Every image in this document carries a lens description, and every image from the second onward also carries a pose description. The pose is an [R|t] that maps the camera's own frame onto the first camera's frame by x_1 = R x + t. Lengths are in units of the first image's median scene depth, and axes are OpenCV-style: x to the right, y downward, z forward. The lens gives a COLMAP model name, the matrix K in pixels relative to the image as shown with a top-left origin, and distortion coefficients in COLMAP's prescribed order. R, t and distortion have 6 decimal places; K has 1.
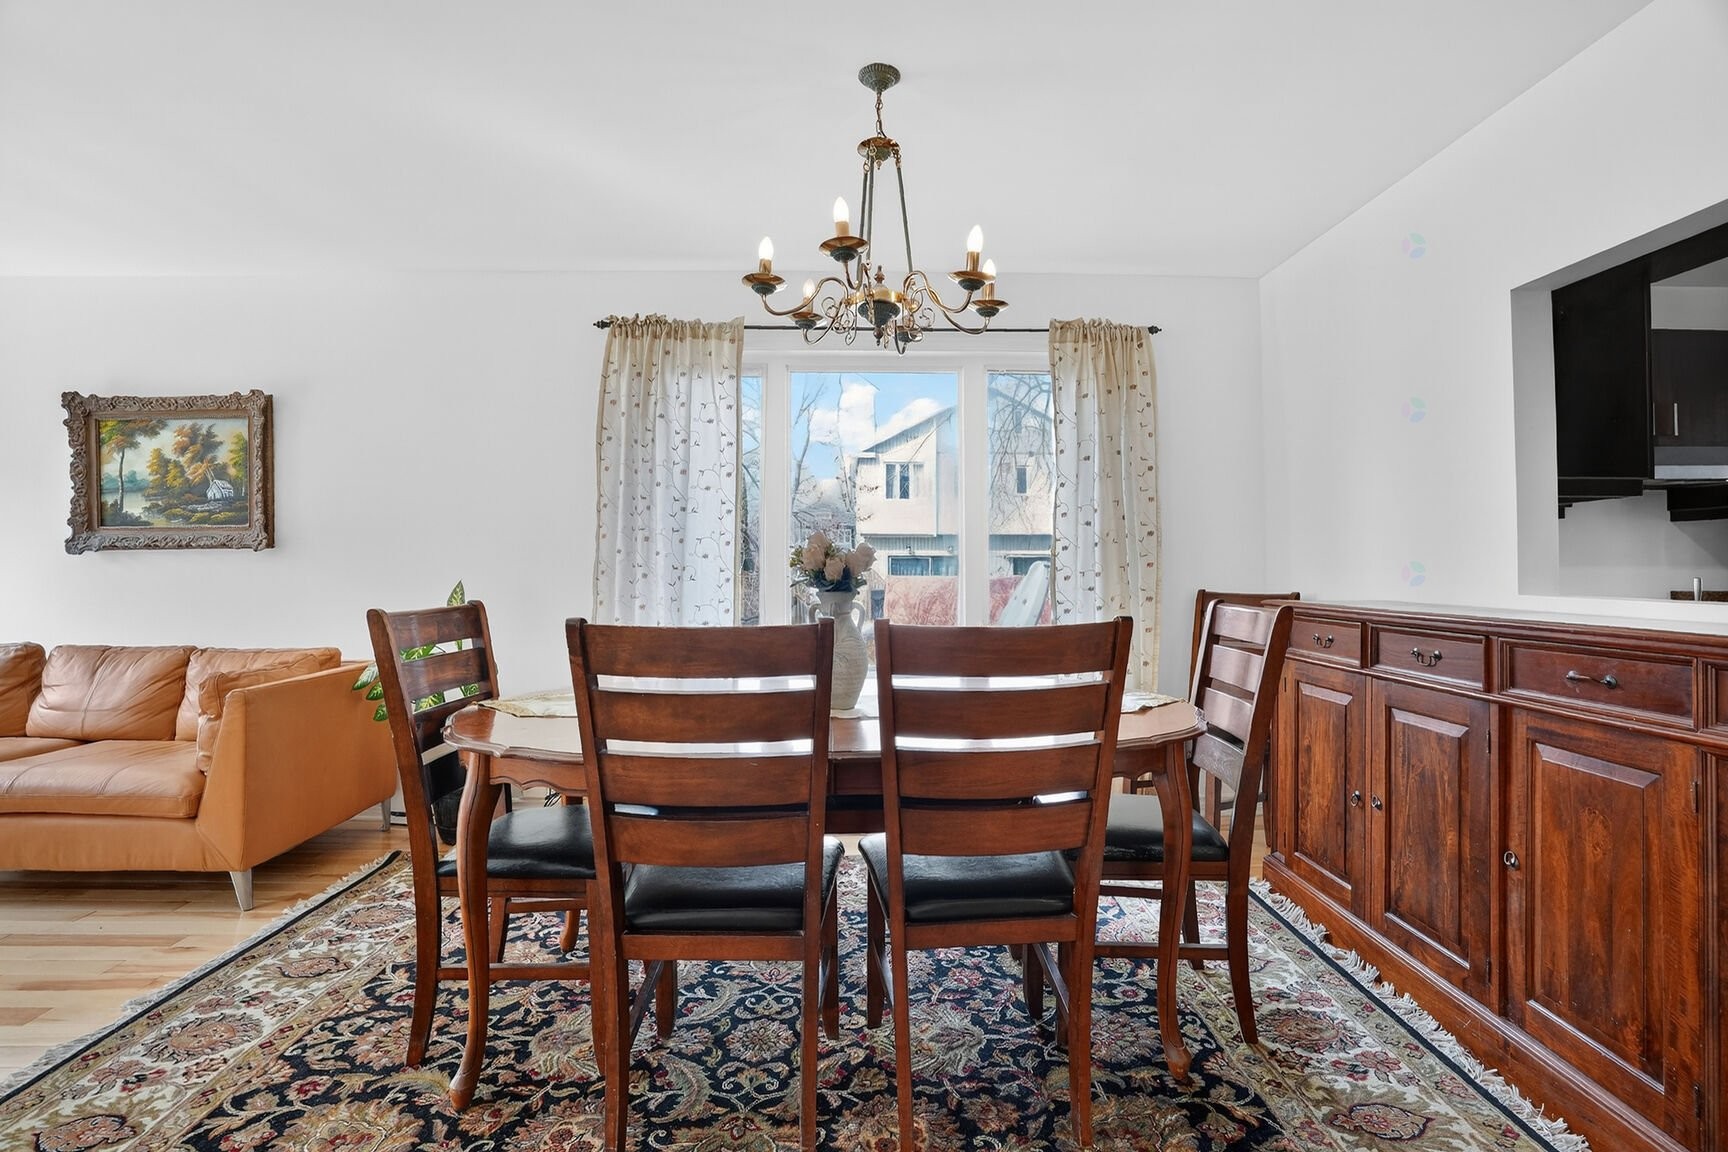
lens RADIAL K [[800.1, 0, 924.5], [0, 800.1, 563.6], [0, 0, 1]] dist [-0.042564, 0.010644]
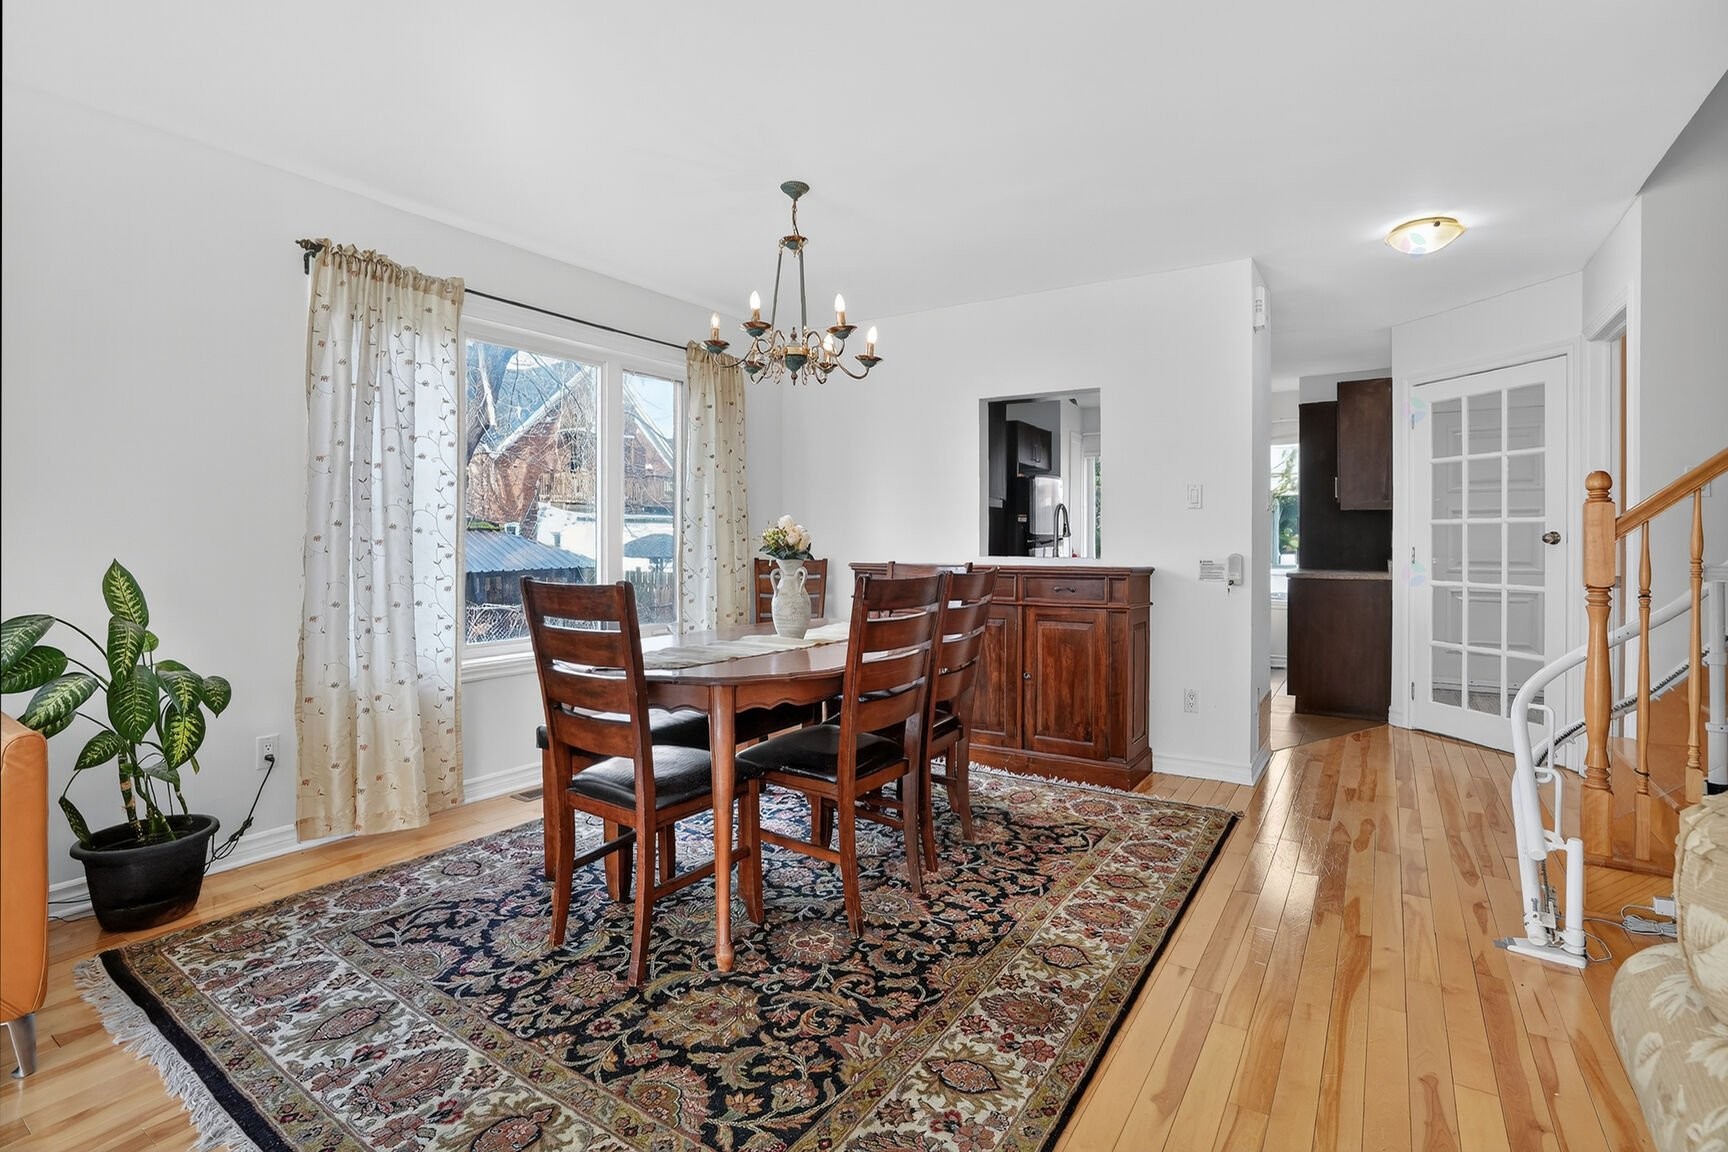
lens RADIAL K [[800.1, 0, 924.5], [0, 800.1, 563.6], [0, 0, 1]] dist [-0.042564, 0.010644]
pose [[0.540697, -0.024369, 0.840864, -0.798230], [-0.004640, 0.999479, 0.031949, -0.002825], [-0.841204, -0.021177, 0.540302, 0.025126]]
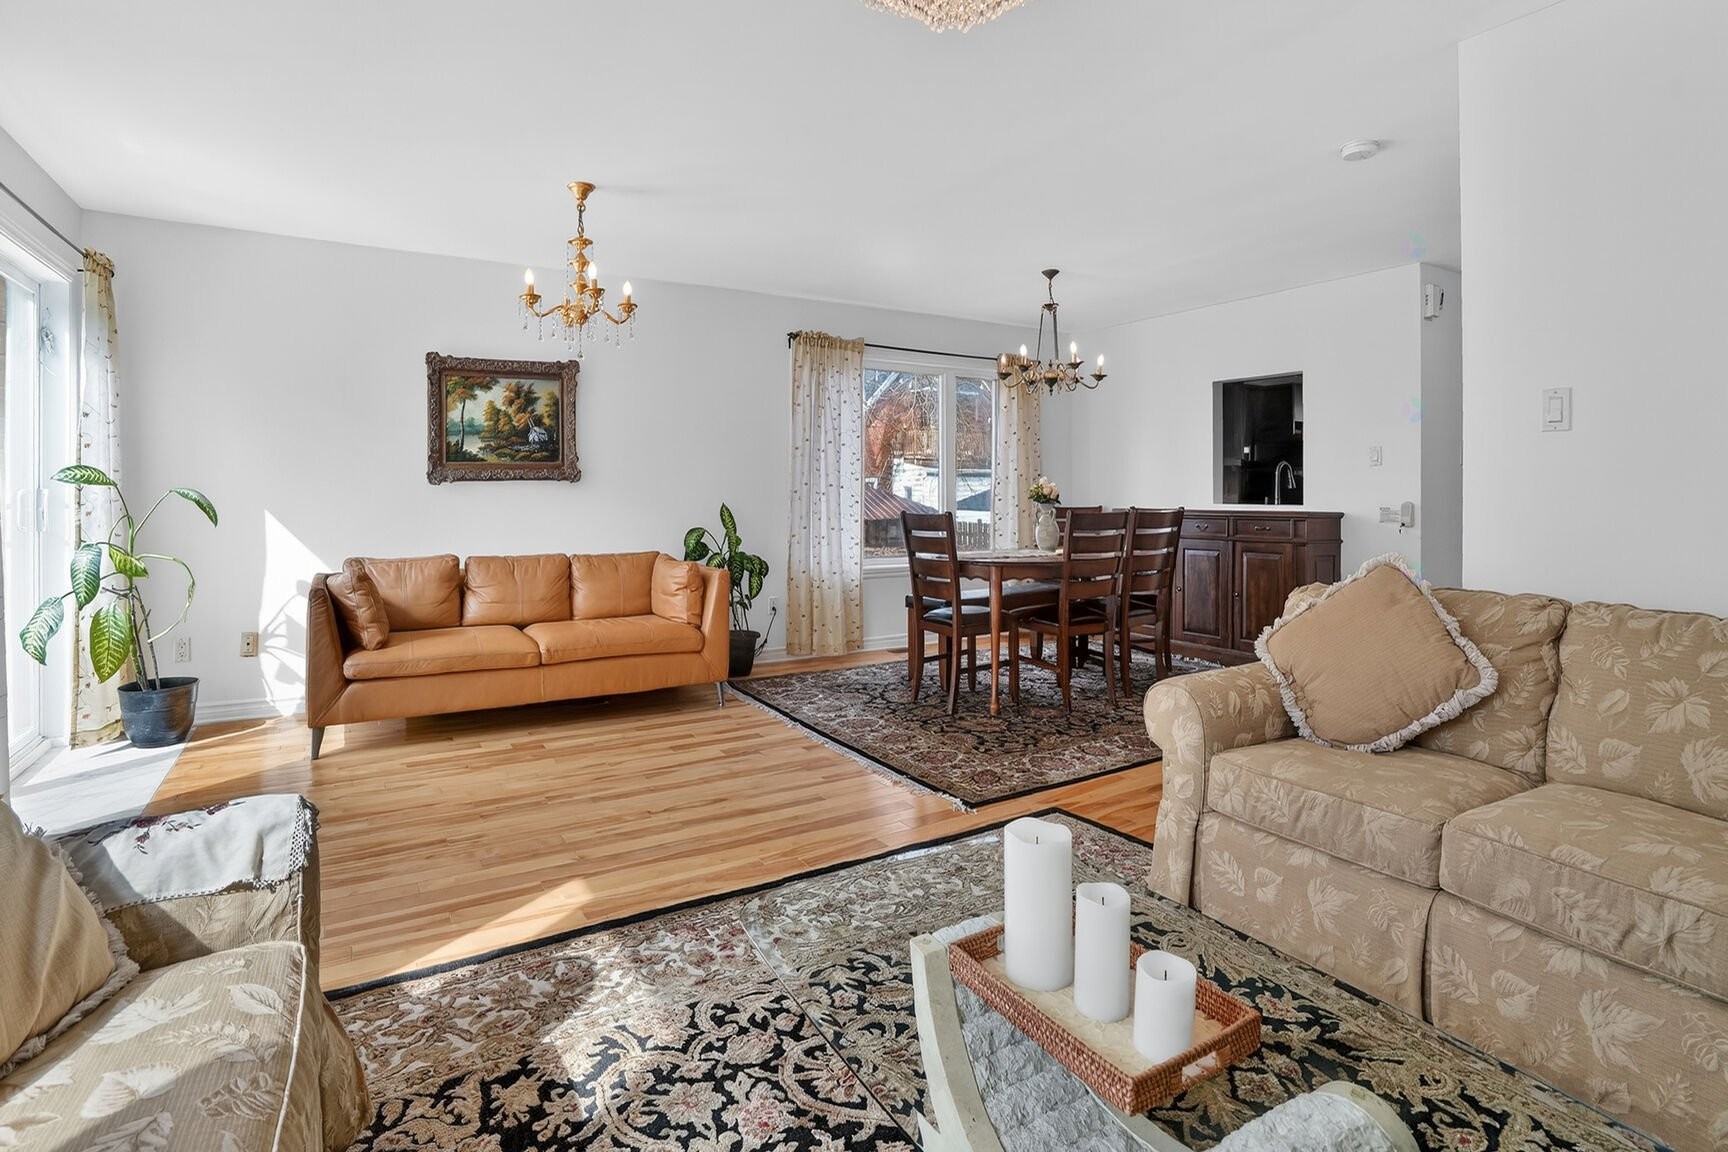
lens RADIAL K [[838.6, 0, 963.7], [0, 838.6, 582.3], [0, 0, 1]] dist [-0.001781, -0.000125]
pose [[0.807511, -0.064538, 0.586312, -1.197570], [0.000216, 0.994029, 0.109119, -0.003304], [-0.589853, -0.087988, 0.802703, -0.575173]]
